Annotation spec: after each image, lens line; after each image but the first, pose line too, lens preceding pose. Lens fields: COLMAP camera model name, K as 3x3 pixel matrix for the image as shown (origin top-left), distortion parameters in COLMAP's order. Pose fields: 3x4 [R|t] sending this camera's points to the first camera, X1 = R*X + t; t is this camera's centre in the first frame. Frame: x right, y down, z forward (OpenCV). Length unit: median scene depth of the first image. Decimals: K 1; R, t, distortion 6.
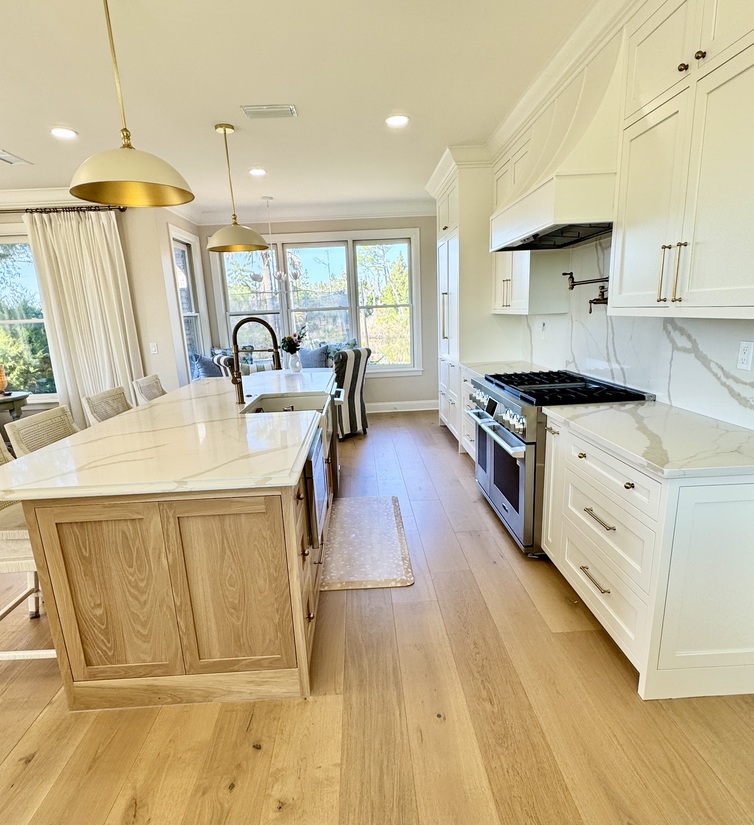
lens RADIAL K [[509.4, 0, 374.8], [0, 509.4, 442.1], [0, 0, 1]] dist [0.000063, -0.000254]
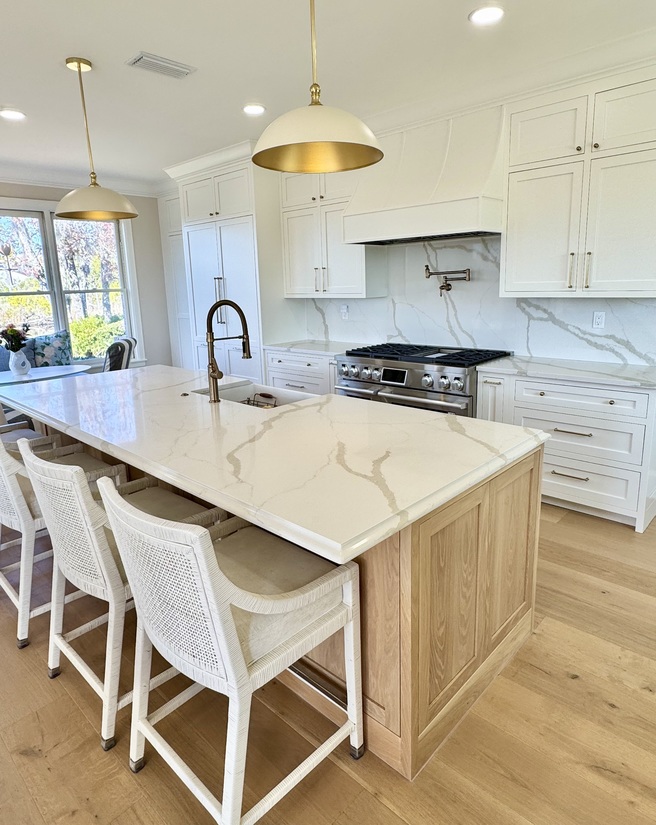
lens RADIAL K [[515.8, 0, 330.2], [0, 515.8, 390.4], [0, 0, 1]] dist [-0.003889, 0.001670]
pose [[0.712936, -0.123844, 0.690207, -0.911886], [0.176045, 0.984368, -0.005216, -0.072192], [-0.678772, 0.125226, 0.723594, 0.328398]]
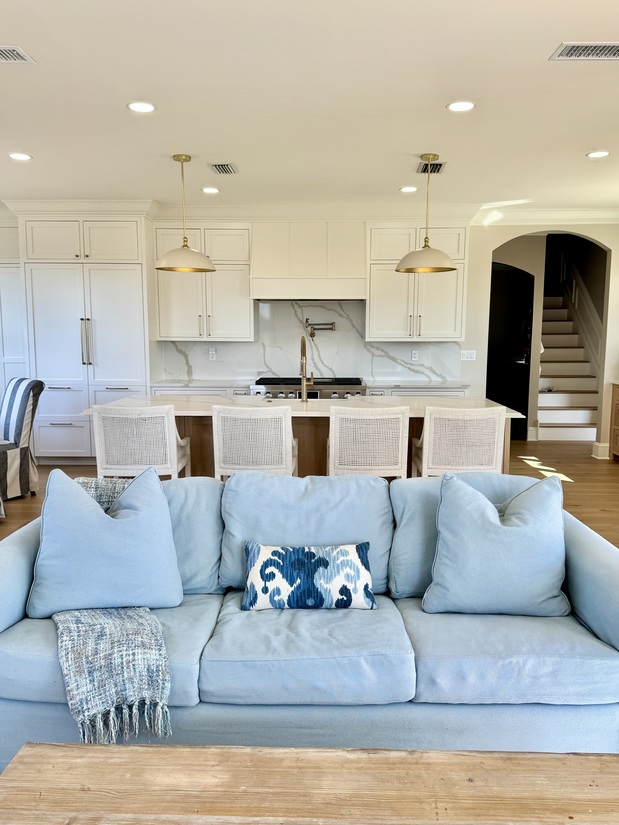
lens RADIAL K [[661.8, 0, 312.5], [0, 661.8, 417.0], [0, 0, 1]] dist [0.181376, -0.375813]
pose [[0.060217, -0.083464, 0.994690, -2.469825], [0.246462, 0.966888, 0.066210, -0.183478], [-0.967280, 0.241167, 0.078794, 1.100603]]
